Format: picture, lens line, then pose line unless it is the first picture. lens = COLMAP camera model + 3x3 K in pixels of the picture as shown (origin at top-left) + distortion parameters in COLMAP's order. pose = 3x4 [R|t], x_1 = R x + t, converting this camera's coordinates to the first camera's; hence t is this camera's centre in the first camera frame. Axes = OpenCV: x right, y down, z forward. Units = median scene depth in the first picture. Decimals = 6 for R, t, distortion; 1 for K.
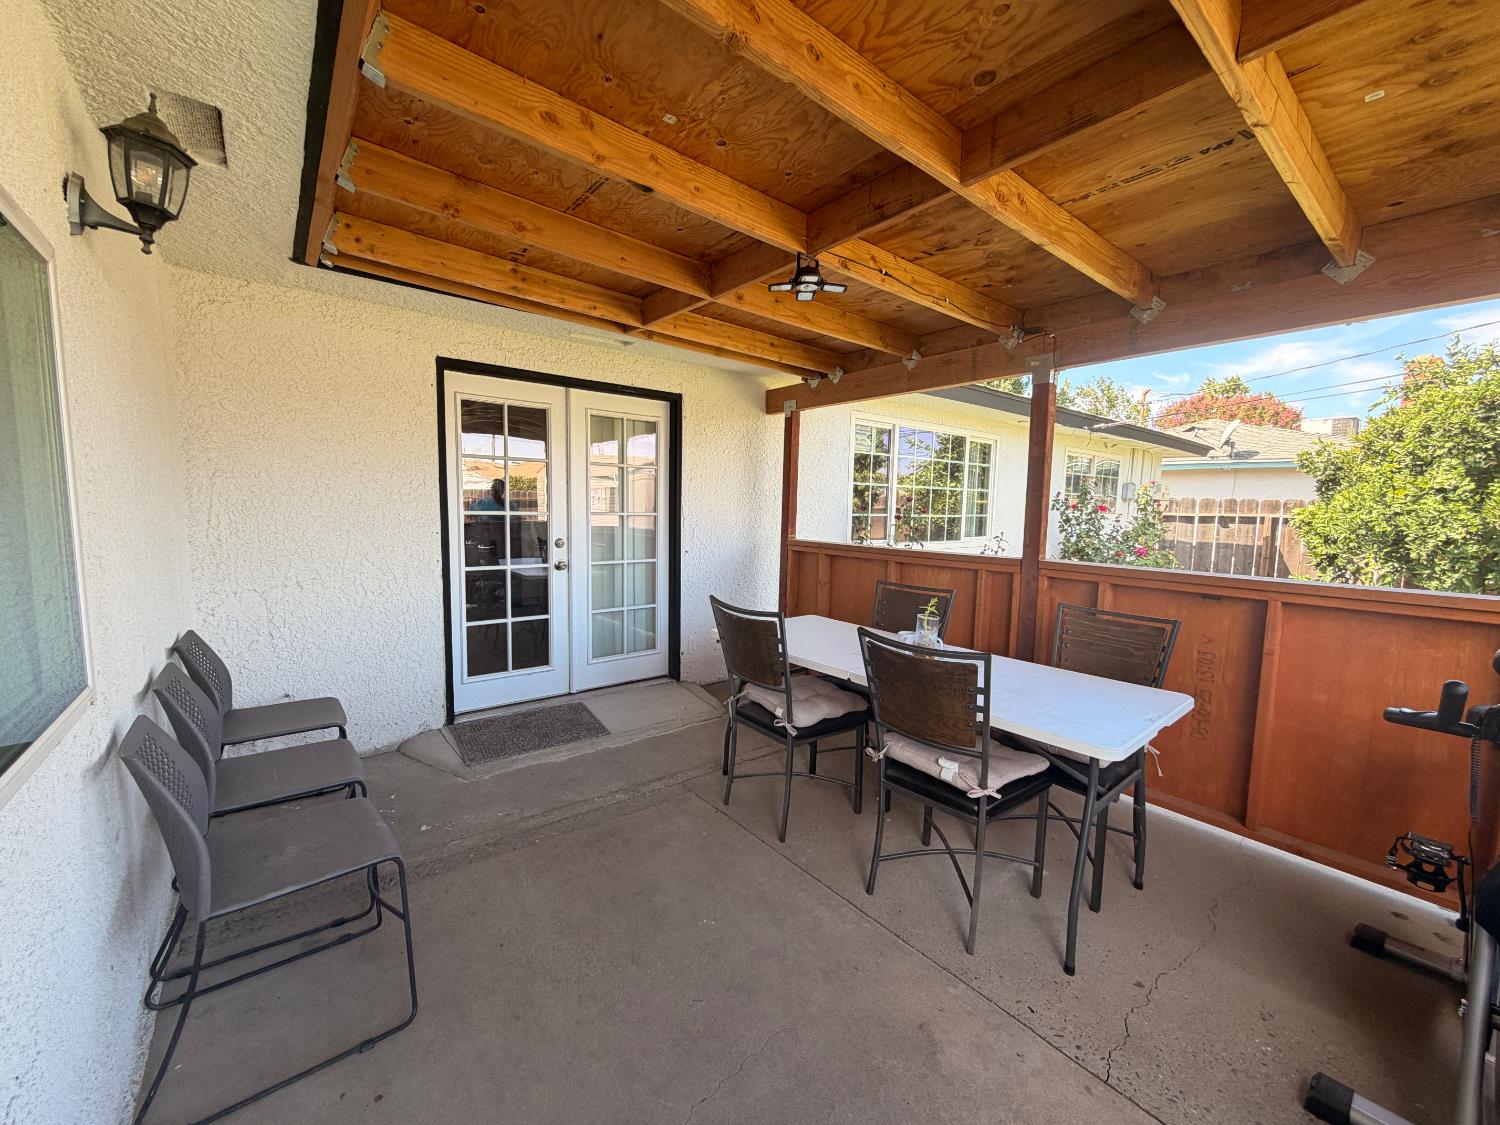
lens RADIAL K [[599.3, 0, 750.0], [0, 599.3, 562.5], [0, 0, 1]] dist [0.001137, 0.000110]
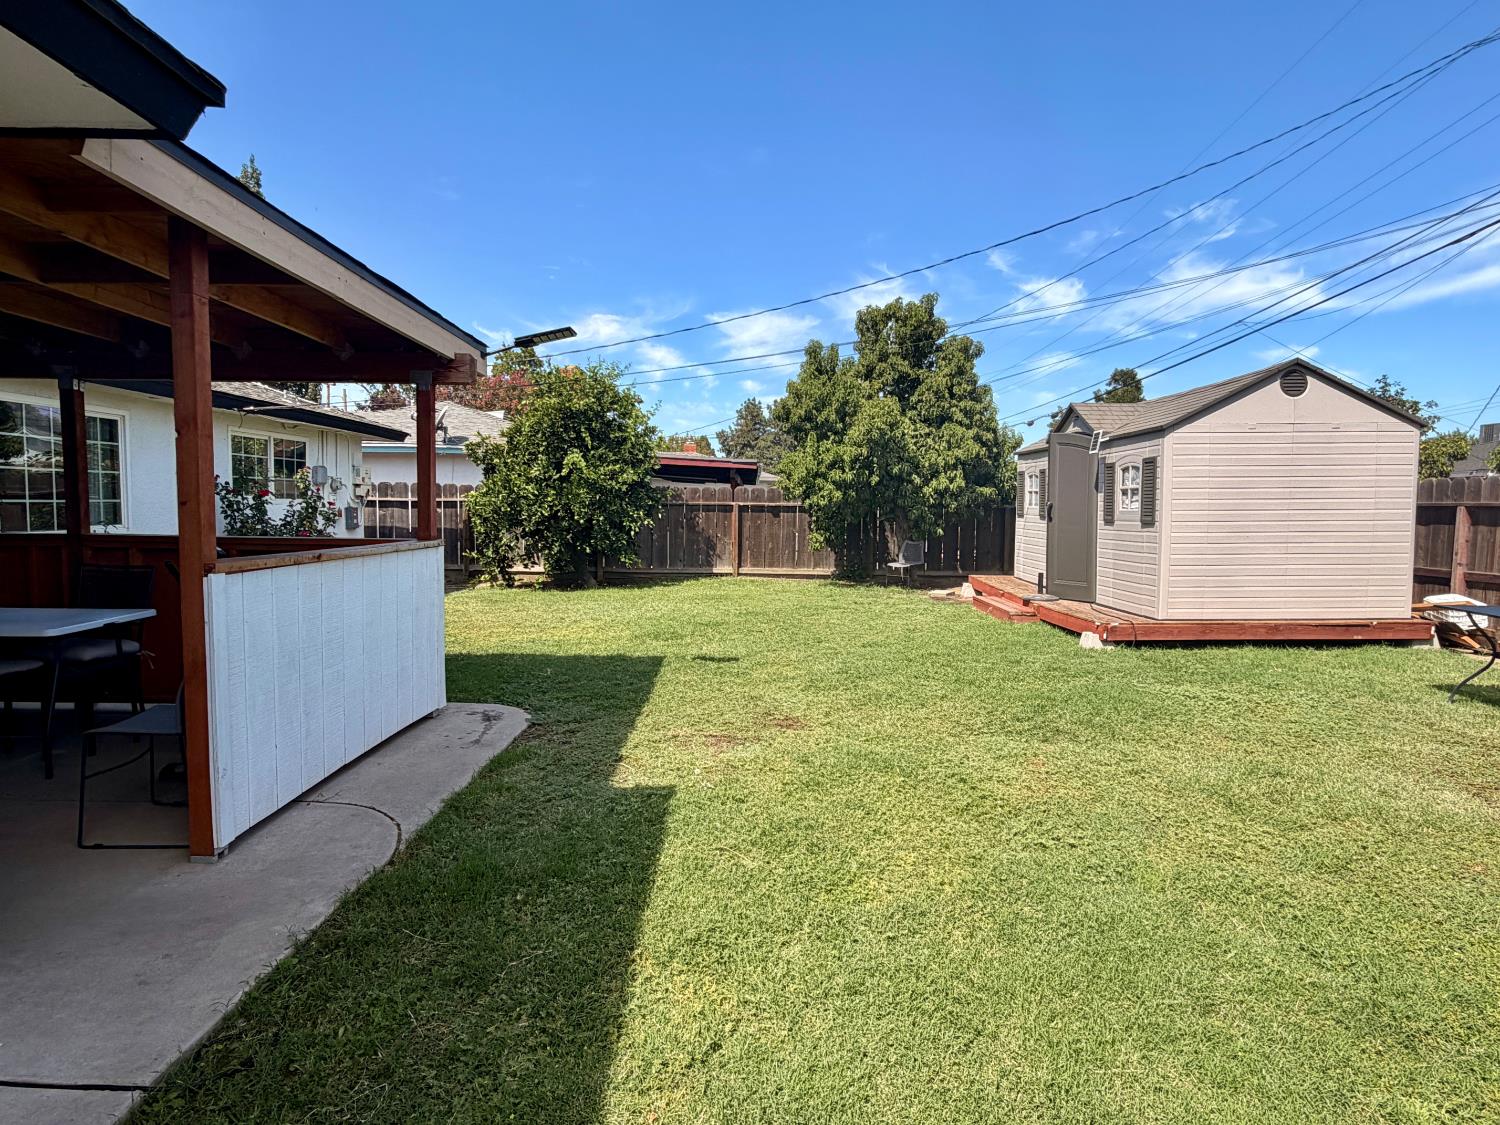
lens RADIAL K [[854.5, 0, 750.0], [0, 854.5, 562.5], [0, 0, 1]] dist [-0.000131, -0.000044]
pose [[0.621744, -0.063164, 0.780669, -0.040702], [0.071073, 0.997181, 0.024078, 0.162782], [-0.779989, 0.040514, 0.624480, -1.716761]]
